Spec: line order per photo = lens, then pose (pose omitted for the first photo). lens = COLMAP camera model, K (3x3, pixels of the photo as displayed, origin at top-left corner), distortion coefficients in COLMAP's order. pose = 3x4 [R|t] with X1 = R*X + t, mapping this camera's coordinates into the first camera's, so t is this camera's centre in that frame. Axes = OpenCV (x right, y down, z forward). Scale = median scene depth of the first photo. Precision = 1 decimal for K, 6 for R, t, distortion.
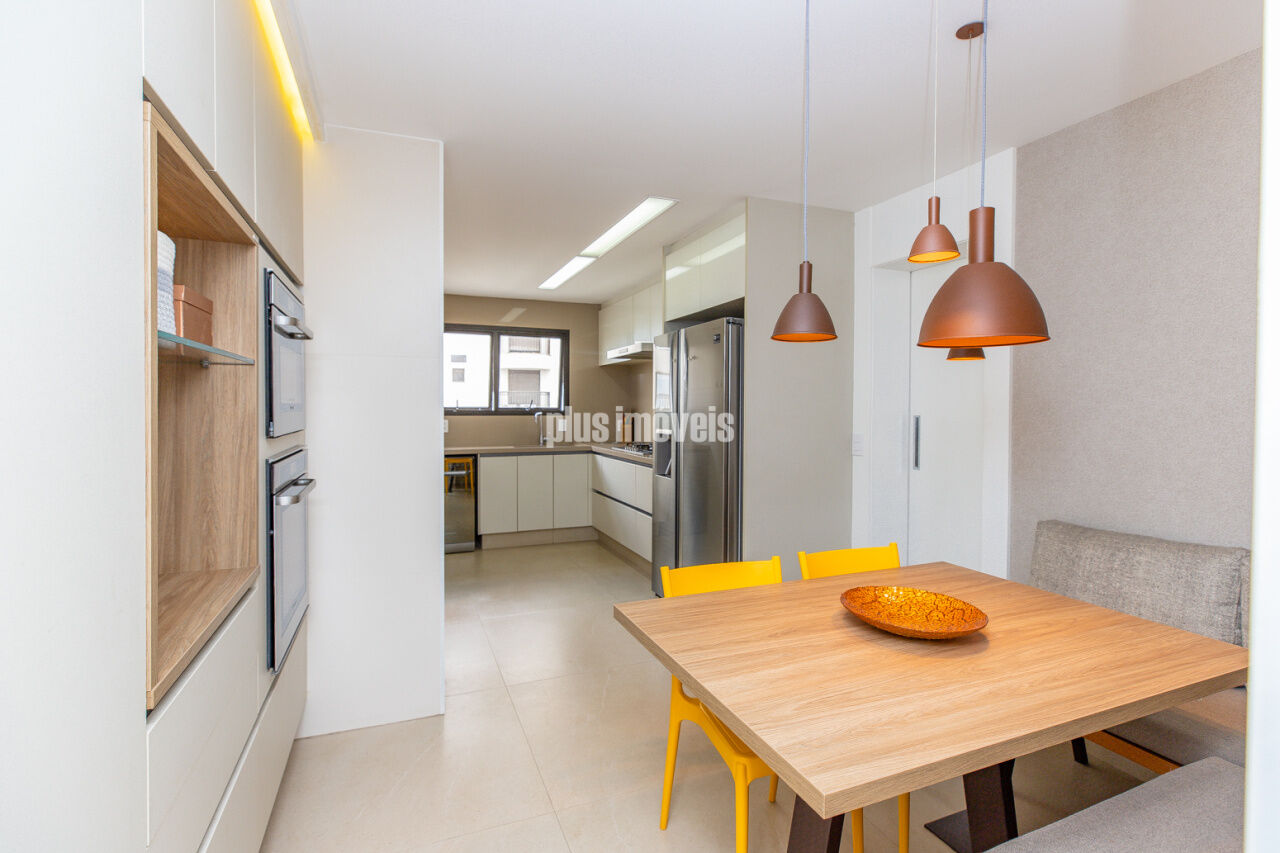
lens RADIAL K [[582.9, 0, 637.8], [0, 582.9, 420.2], [0, 0, 1]] dist [0.001555, 0.000024]
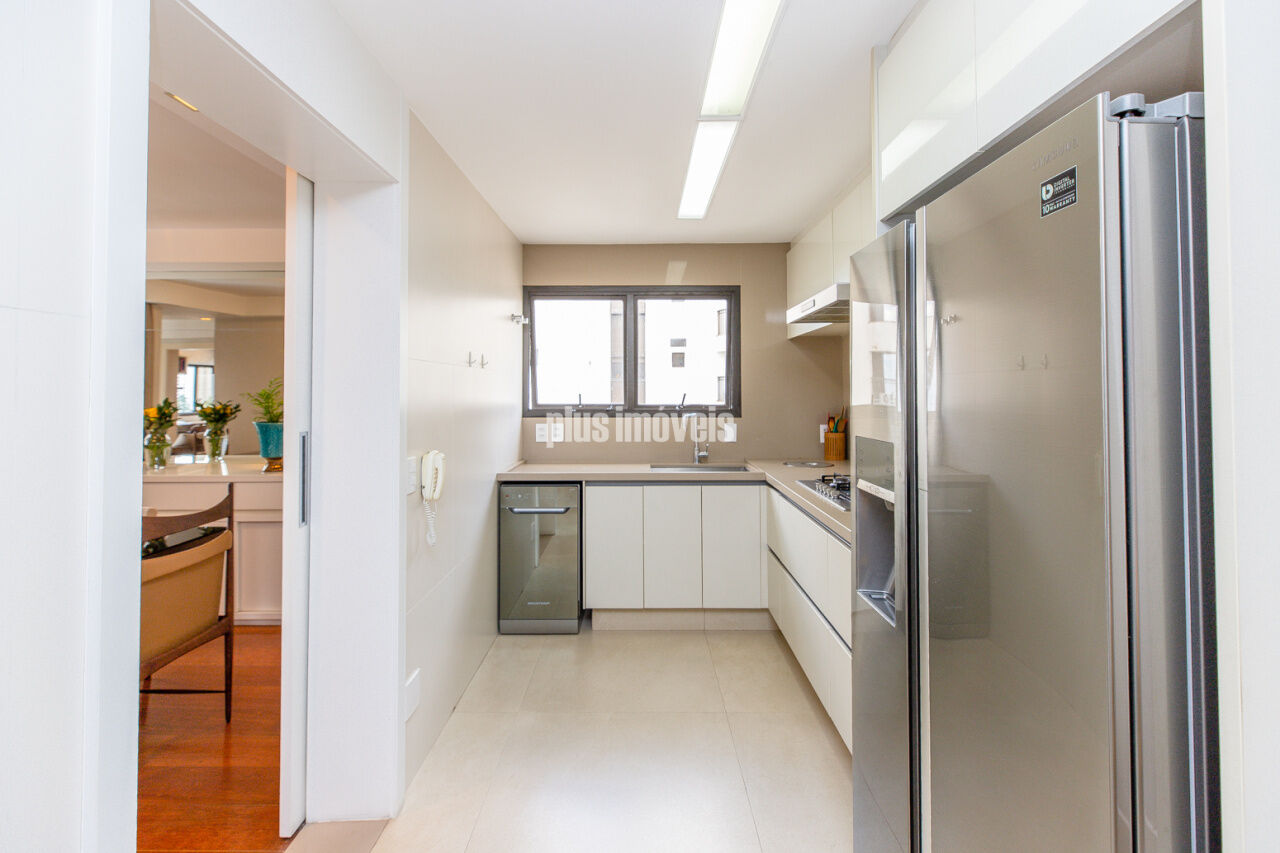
lens RADIAL K [[590.2, 0, 660.4], [0, 590.2, 378.5], [0, 0, 1]] dist [-0.002071, -0.000338]
pose [[0.934256, -0.016913, -0.356201, 0.035905], [0.001862, 0.999092, -0.042556, -0.025929], [0.356598, 0.039095, 0.933440, 0.399584]]
